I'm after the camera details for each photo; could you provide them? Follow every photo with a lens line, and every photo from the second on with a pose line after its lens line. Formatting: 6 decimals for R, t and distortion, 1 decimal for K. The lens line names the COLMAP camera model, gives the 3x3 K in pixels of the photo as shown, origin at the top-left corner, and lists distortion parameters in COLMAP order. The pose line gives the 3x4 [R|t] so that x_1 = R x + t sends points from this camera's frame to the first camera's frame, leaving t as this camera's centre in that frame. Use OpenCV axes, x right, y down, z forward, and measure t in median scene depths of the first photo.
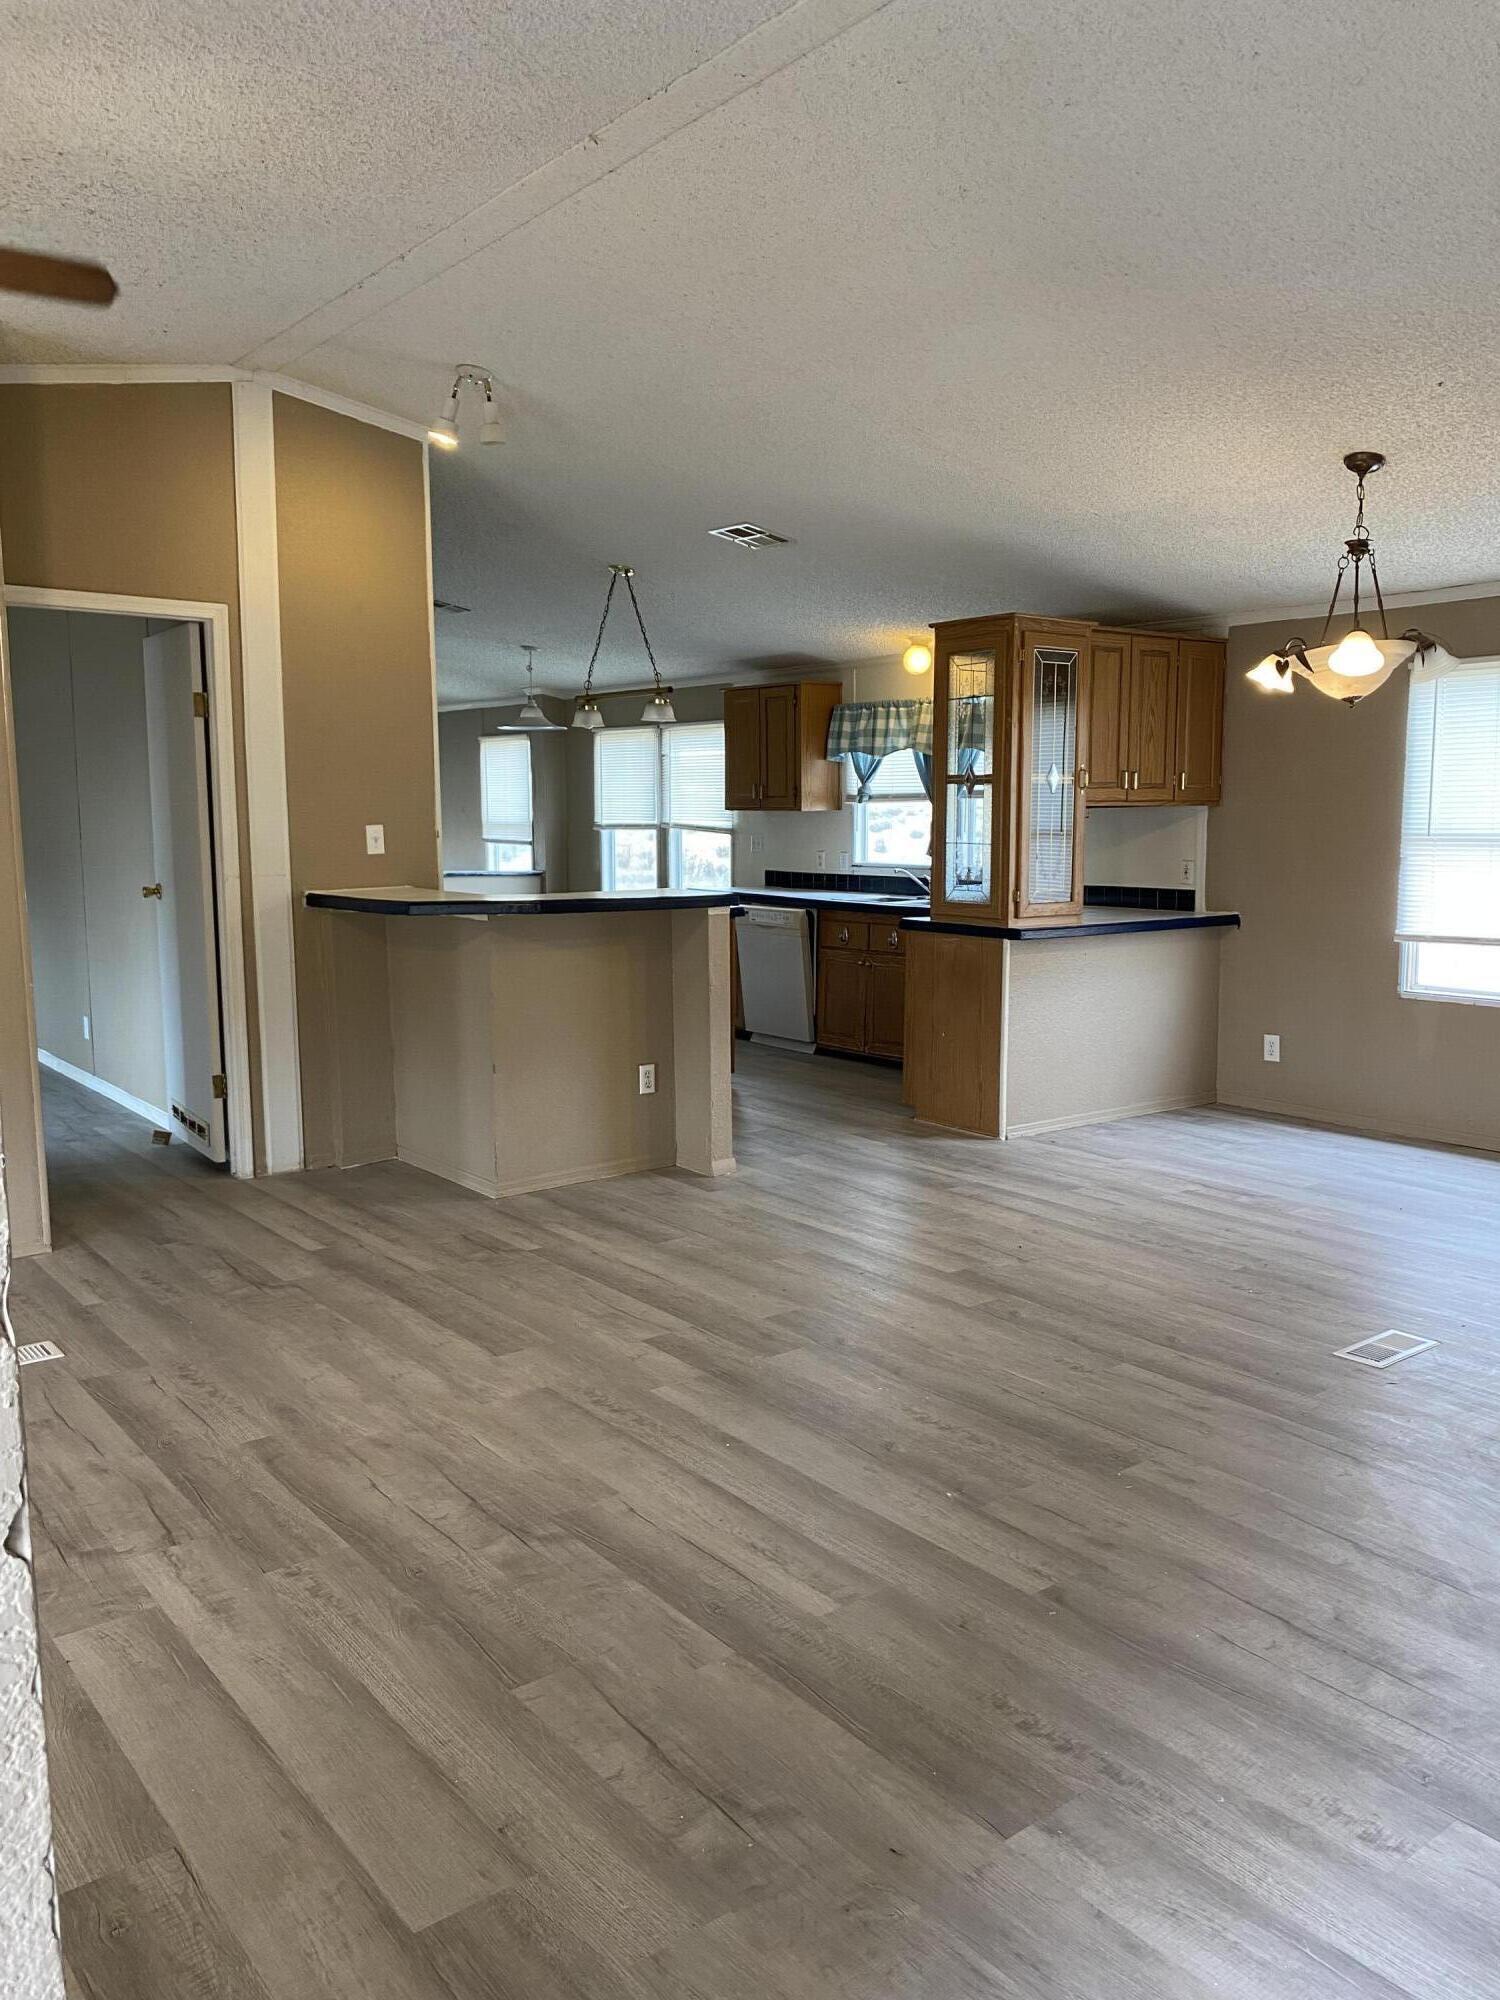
lens RADIAL K [[1526.0, 0, 754.1], [0, 1526.0, 992.1], [0, 0, 1]] dist [0.043230, -0.056138]
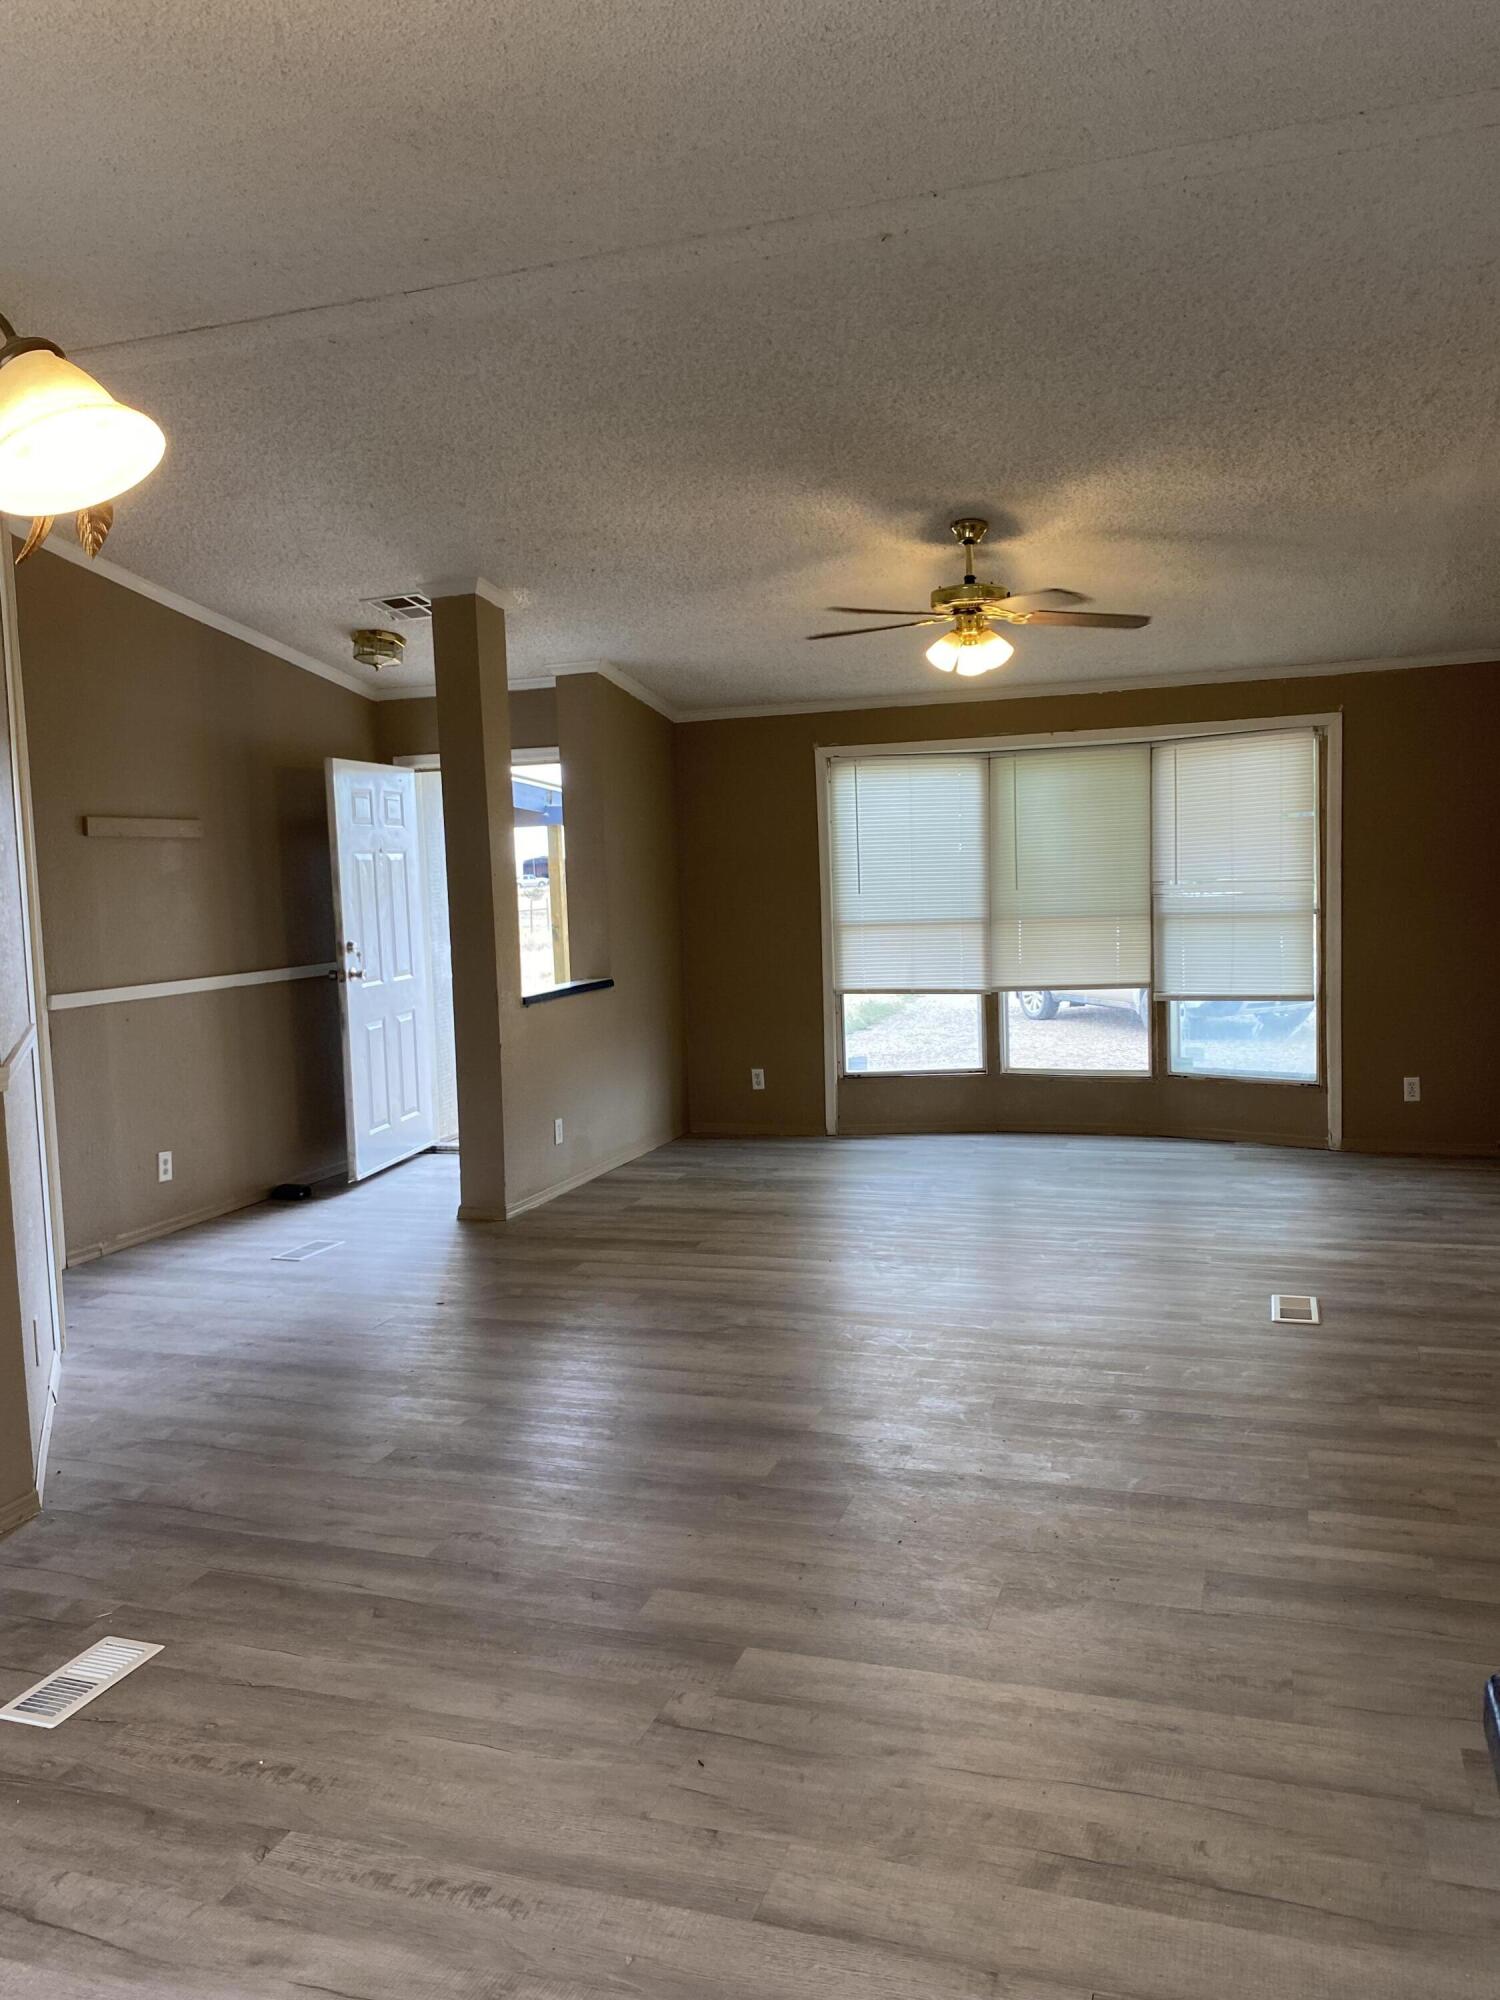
lens RADIAL K [[1526.0, 0, 731.9], [0, 1526.0, 1031.3], [0, 0, 1]] dist [0.043230, -0.056138]
pose [[-0.846540, 0.090068, -0.524650, 0.434764], [-0.027530, 0.976856, 0.212121, -0.190382], [0.531613, 0.194013, -0.824468, 1.457415]]
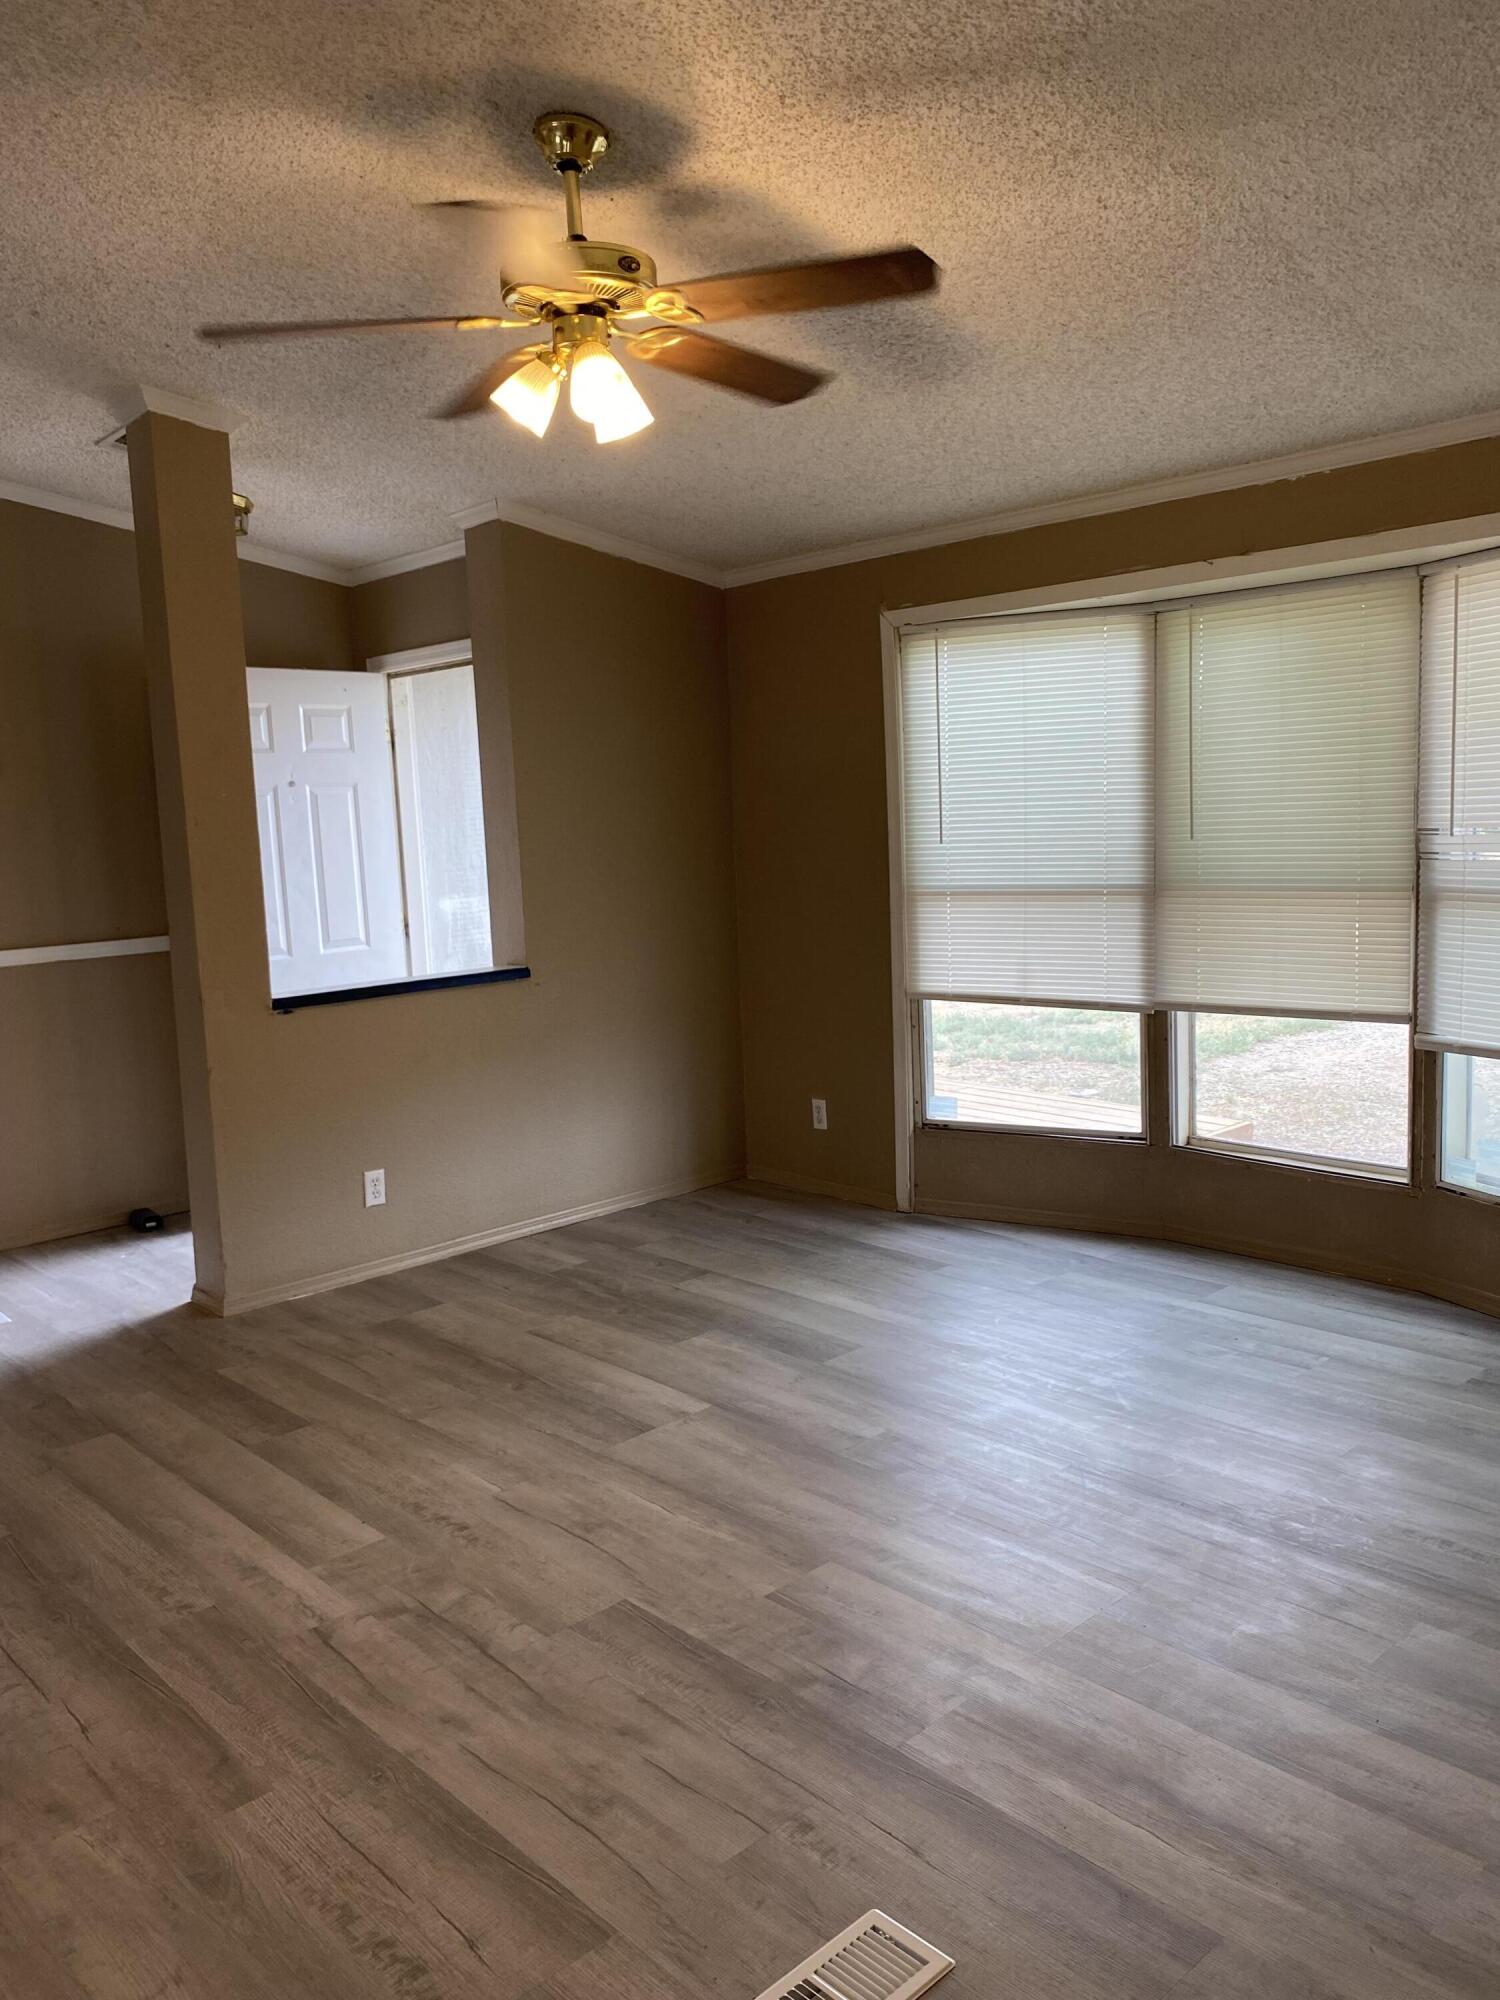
lens RADIAL K [[1526.0, 0, 727.5], [0, 1526.0, 1011.3], [0, 0, 1]] dist [0.043230, -0.056138]
pose [[-0.996589, 0.054841, -0.061663, -0.374199], [0.037339, 0.966037, 0.255690, -0.149583], [0.073591, 0.252516, -0.964790, 1.157369]]
